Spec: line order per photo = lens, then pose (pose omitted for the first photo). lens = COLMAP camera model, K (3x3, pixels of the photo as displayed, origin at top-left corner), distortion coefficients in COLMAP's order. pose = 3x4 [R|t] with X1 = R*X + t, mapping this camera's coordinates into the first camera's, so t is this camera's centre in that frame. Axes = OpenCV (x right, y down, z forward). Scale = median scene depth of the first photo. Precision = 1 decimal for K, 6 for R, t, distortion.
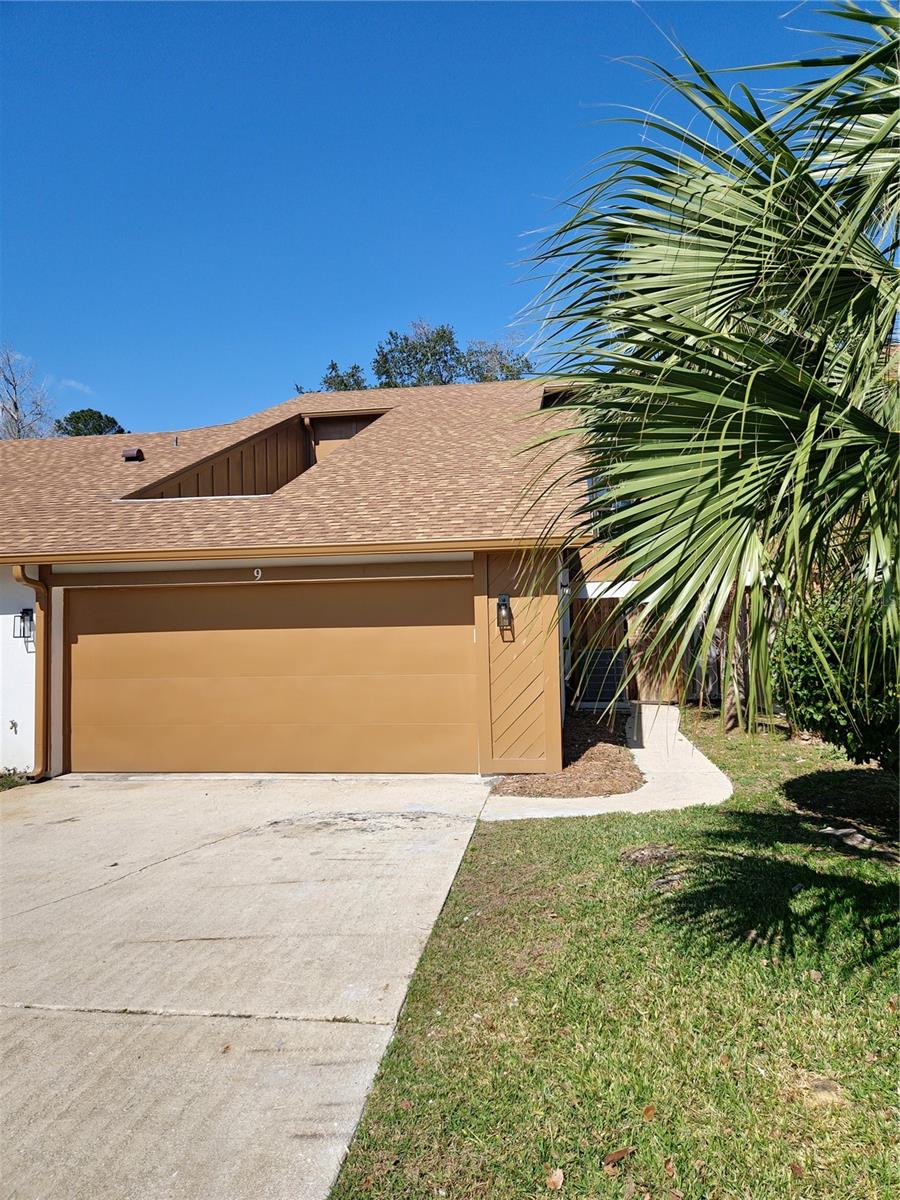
lens RADIAL K [[809.3, 0, 452.3], [0, 809.3, 600.3], [0, 0, 1]] dist [0.041582, -0.025850]
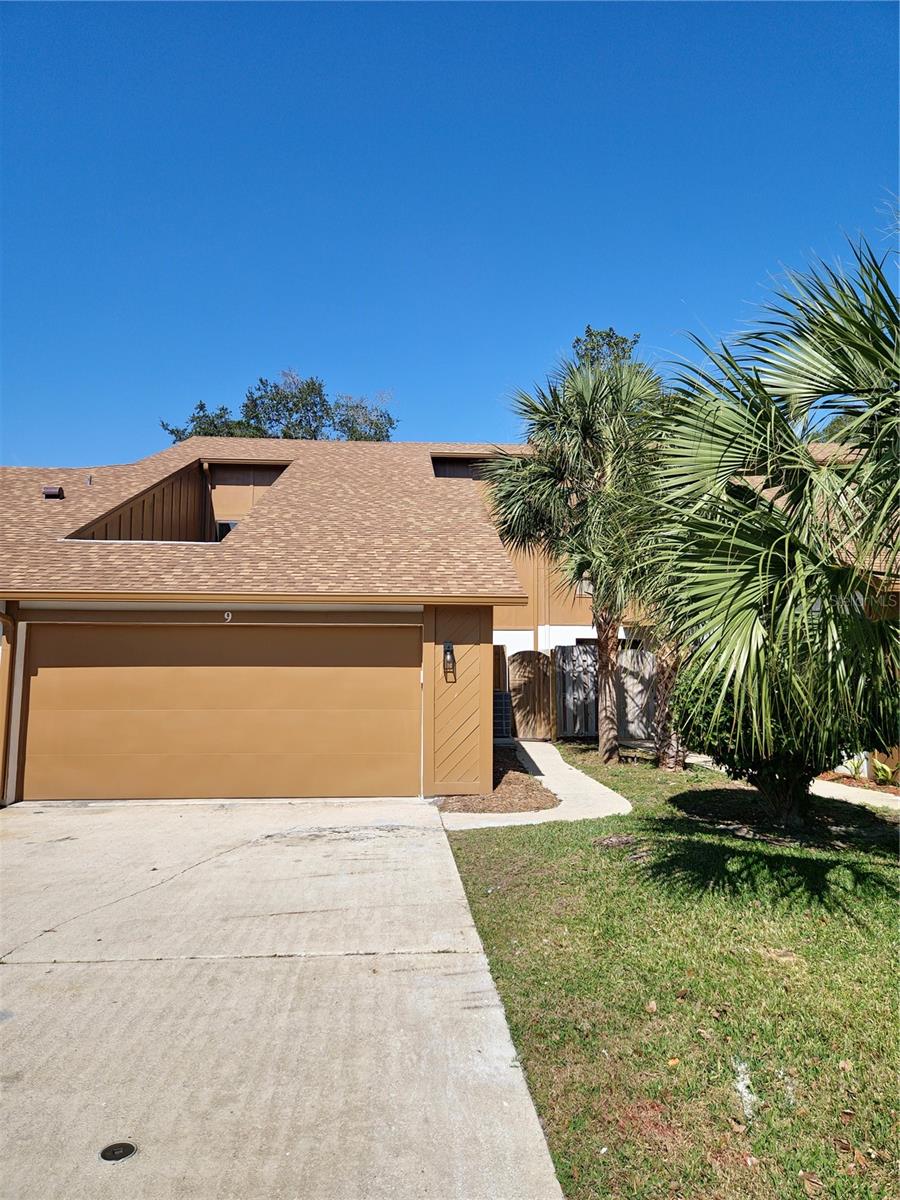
lens RADIAL K [[809.3, 0, 447.9], [0, 809.3, 597.0], [0, 0, 1]] dist [0.041582, -0.025850]
pose [[0.977826, 0.042601, 0.205038, -0.289489], [-0.030903, 0.997725, -0.059922, -0.003373], [-0.207125, 0.052257, 0.976918, -0.254215]]
